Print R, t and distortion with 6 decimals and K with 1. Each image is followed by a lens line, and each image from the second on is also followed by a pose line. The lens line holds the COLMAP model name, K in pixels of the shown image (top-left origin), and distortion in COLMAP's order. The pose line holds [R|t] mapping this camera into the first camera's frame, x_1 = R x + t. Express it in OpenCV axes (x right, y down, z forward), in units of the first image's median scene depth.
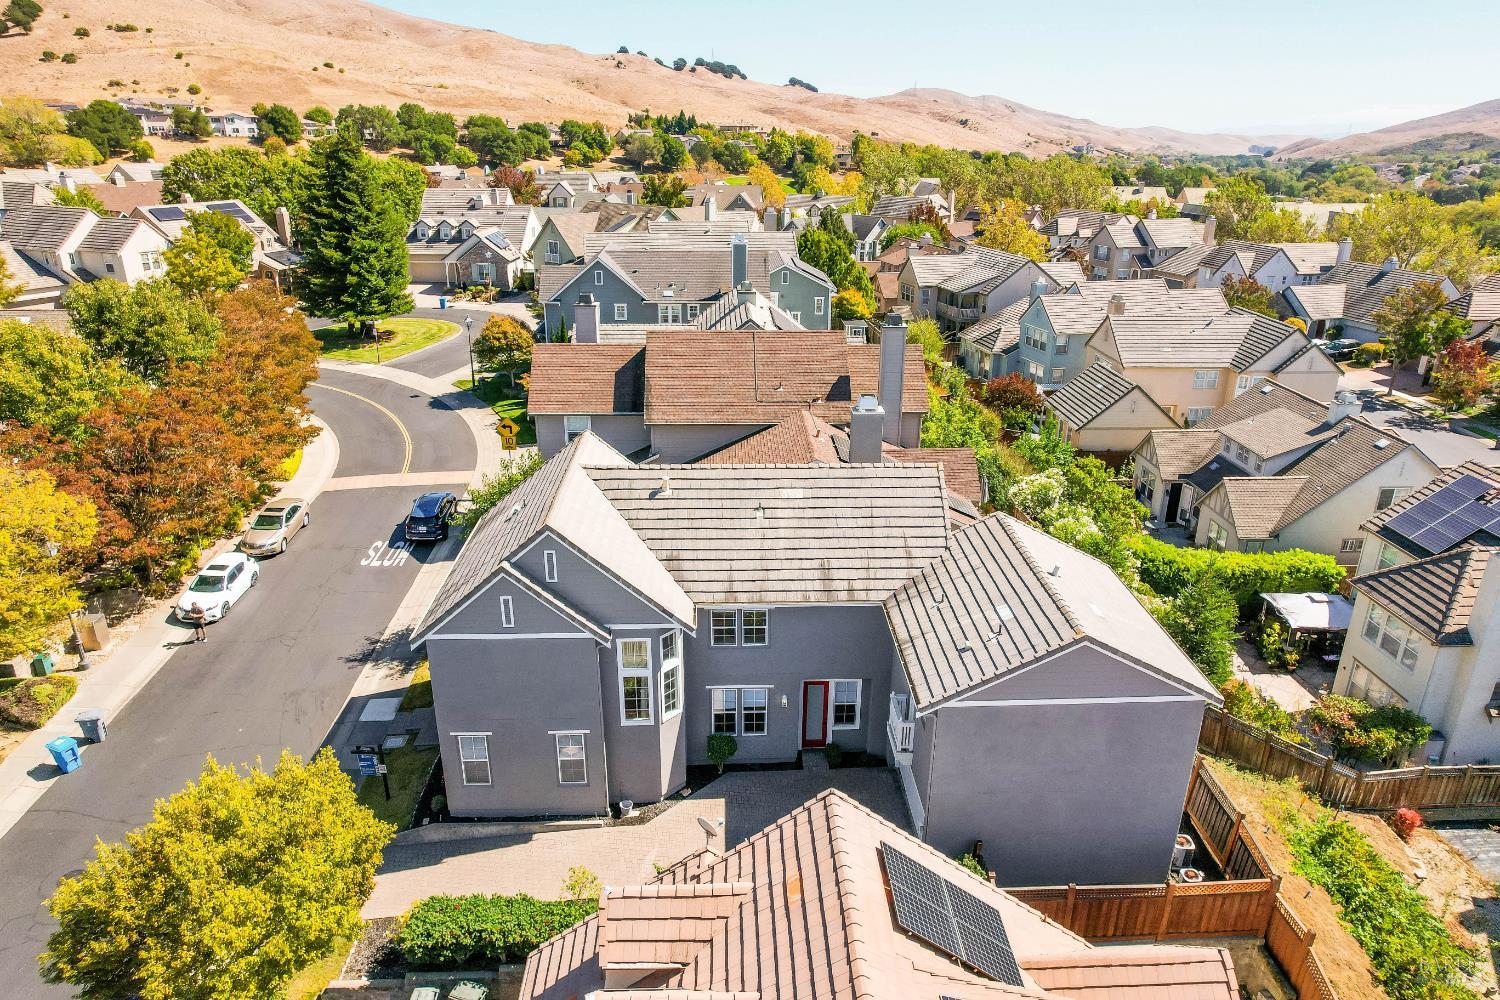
lens RADIAL K [[982.3, 0, 766.1], [0, 982.3, 507.0], [0, 0, 1]] dist [-0.070408, 0.064040]
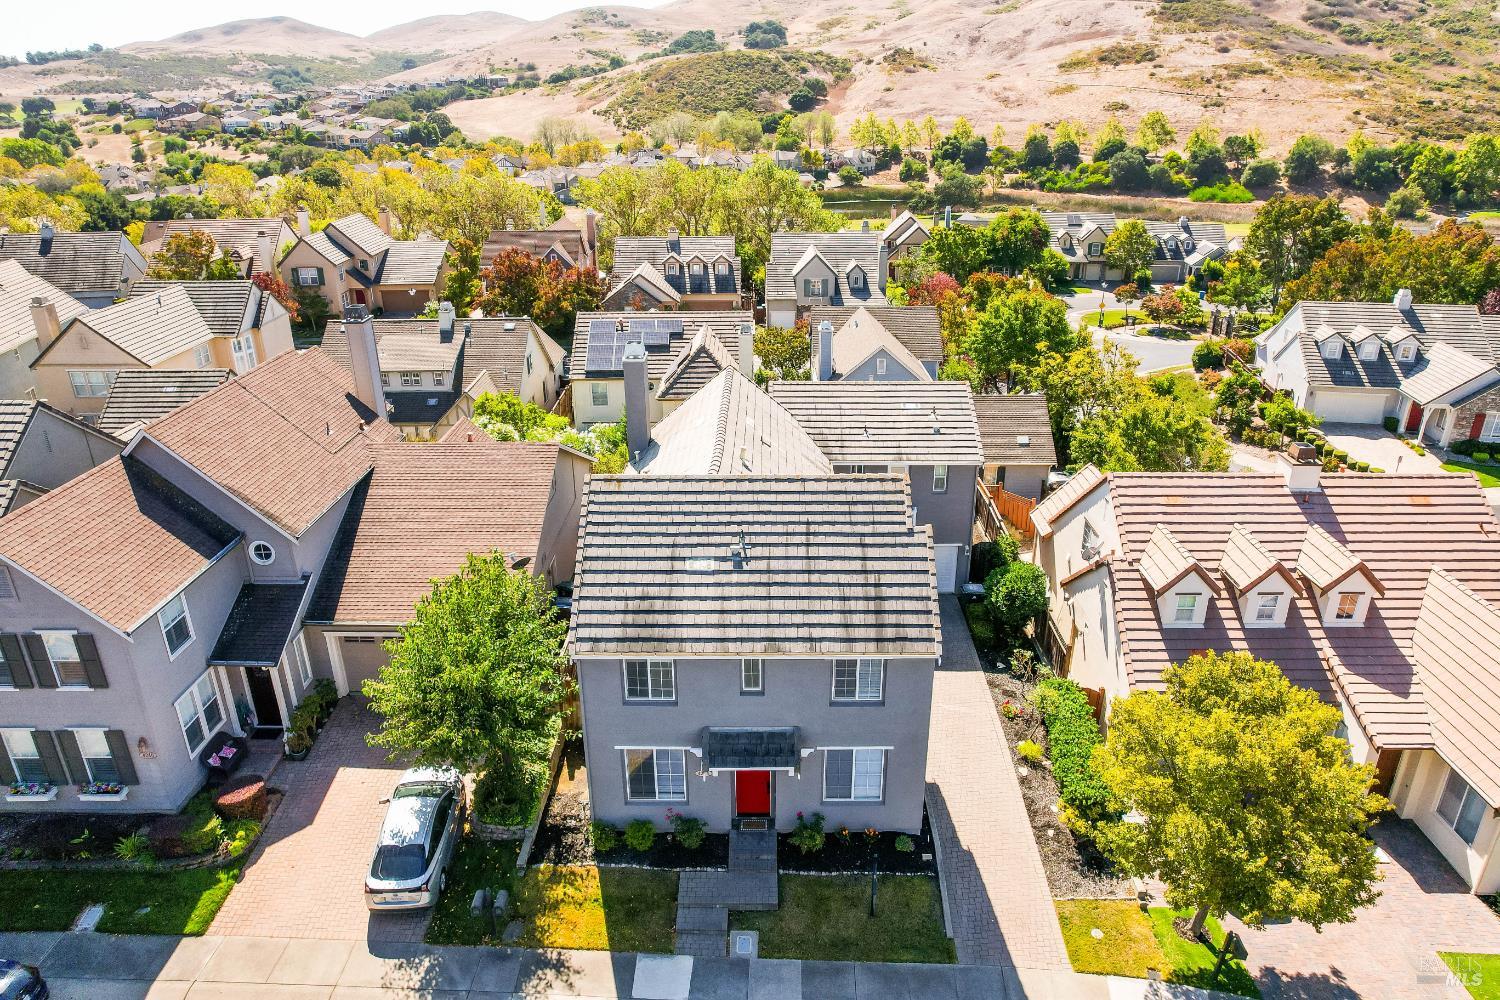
lens RADIAL K [[982.3, 0, 765.2], [0, 982.3, 499.4], [0, 0, 1]] dist [-0.070408, 0.064040]
pose [[0.050175, -0.395388, 0.917143, -0.323381], [0.370306, 0.860211, 0.350585, -0.101721], [-0.927554, 0.322033, 0.189575, 0.264980]]
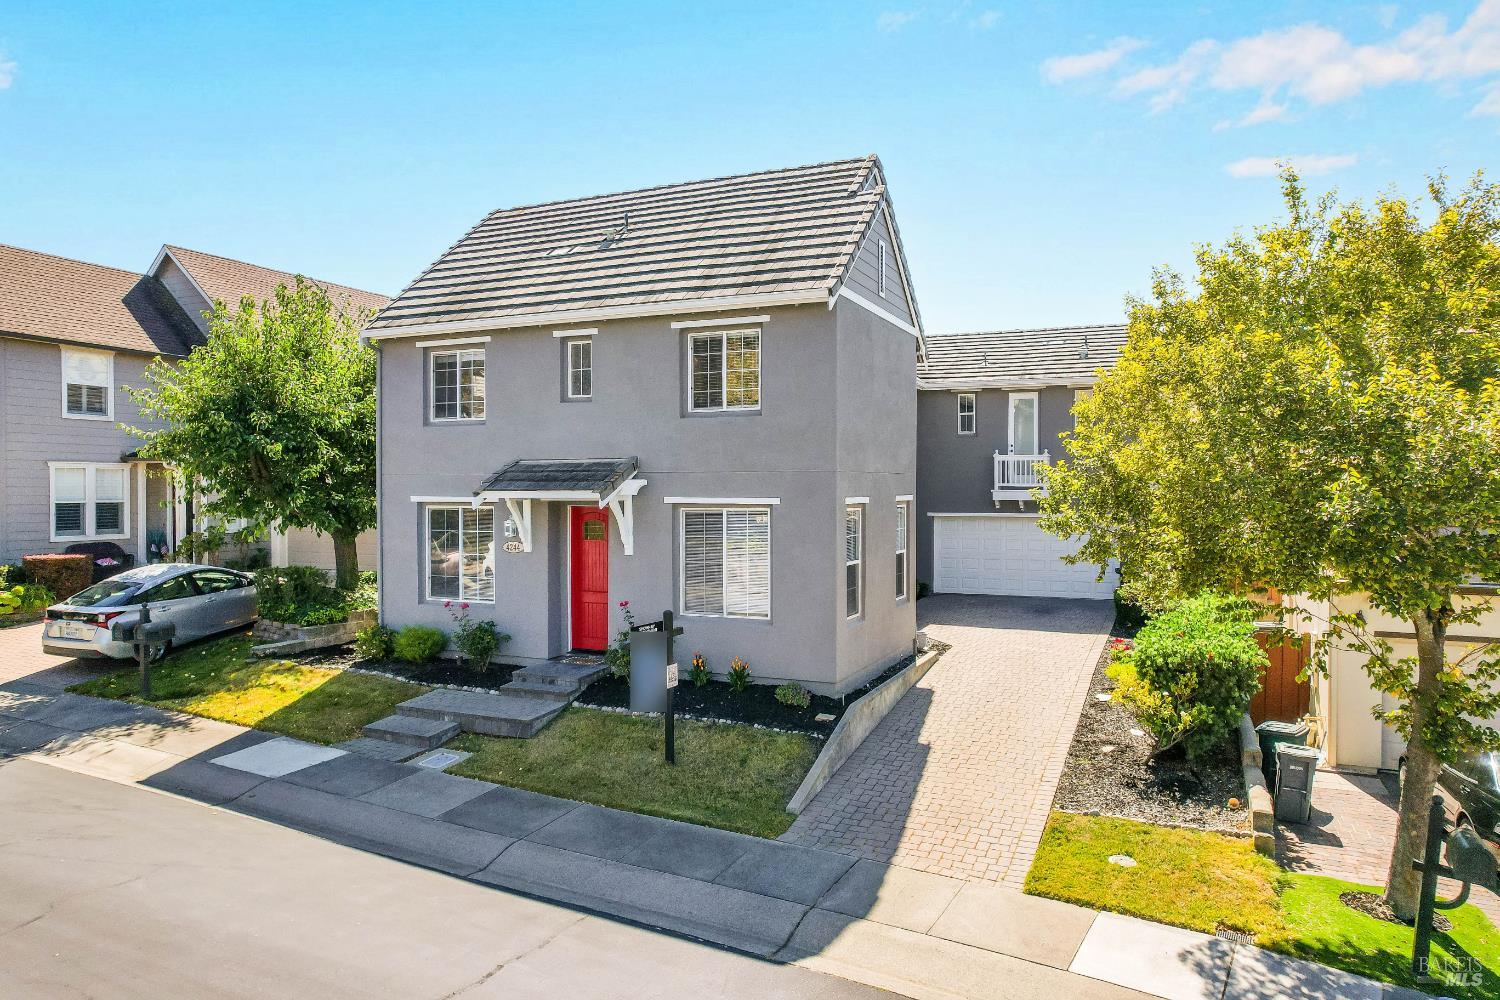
lens RADIAL K [[982.3, 0, 764.8], [0, 982.3, 499.3], [0, 0, 1]] dist [-0.070408, 0.064040]
pose [[0.437290, -0.020342, 0.899090, -0.243805], [0.336045, 0.931022, -0.142378, 0.086966], [-0.834177, 0.364395, 0.413962, 0.242053]]
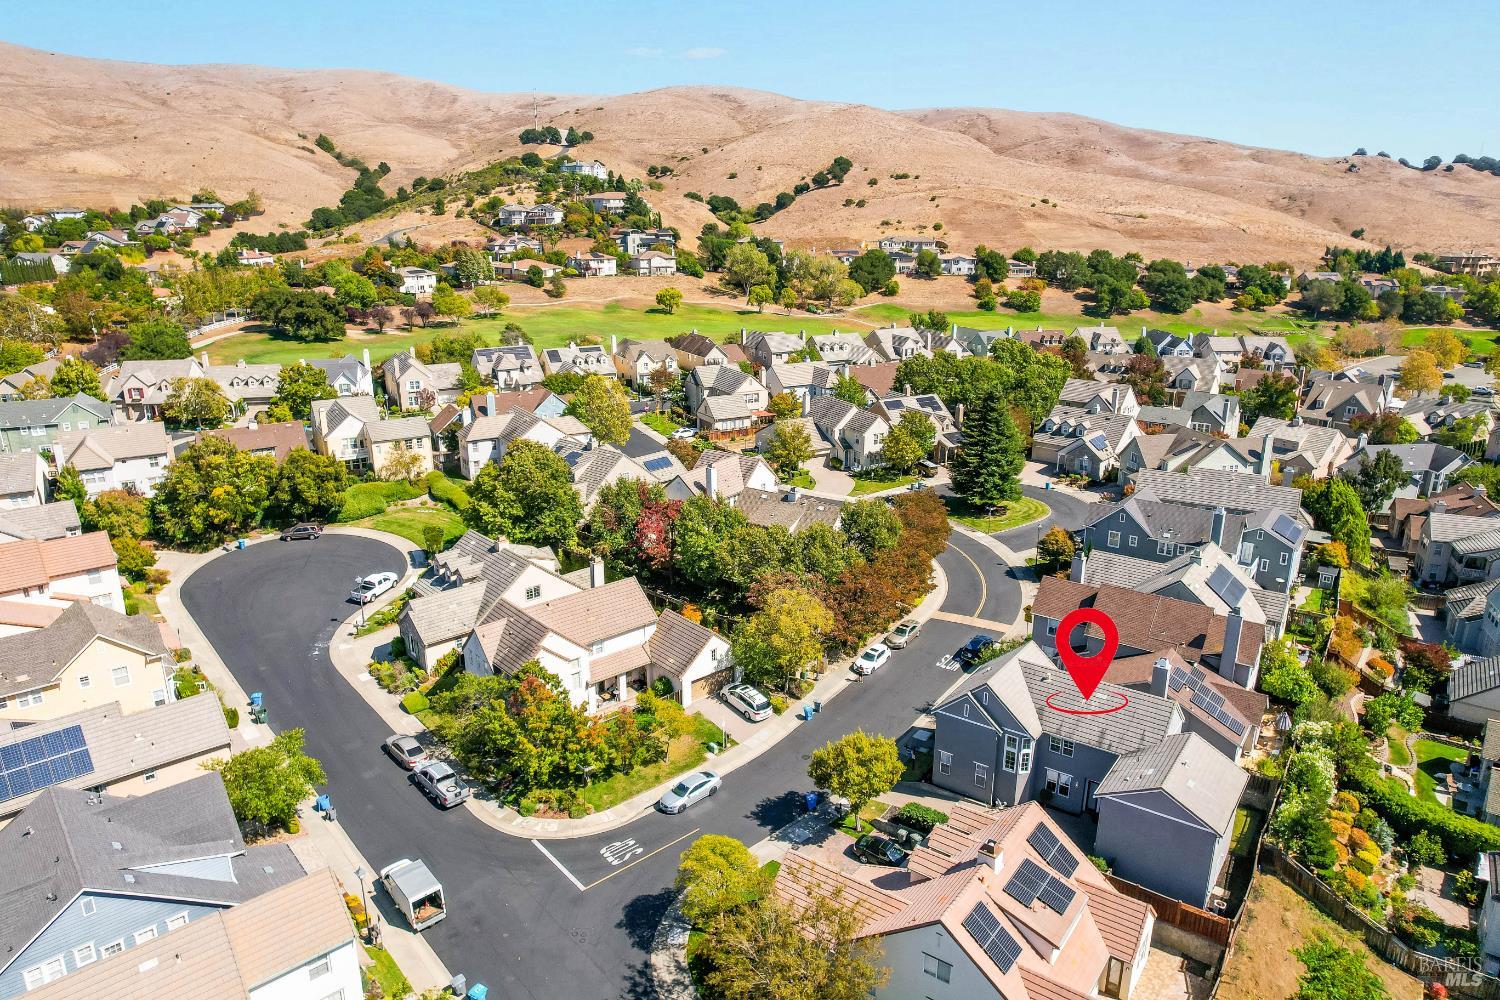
lens RADIAL K [[982.3, 0, 756.6], [0, 982.3, 496.9], [0, 0, 1]] dist [-0.070408, 0.064040]
pose [[0.777708, 0.170740, -0.604994, 0.222666], [-0.222596, 0.974848, -0.011024, -0.084579], [0.587895, 0.143243, 0.796154, -0.426161]]
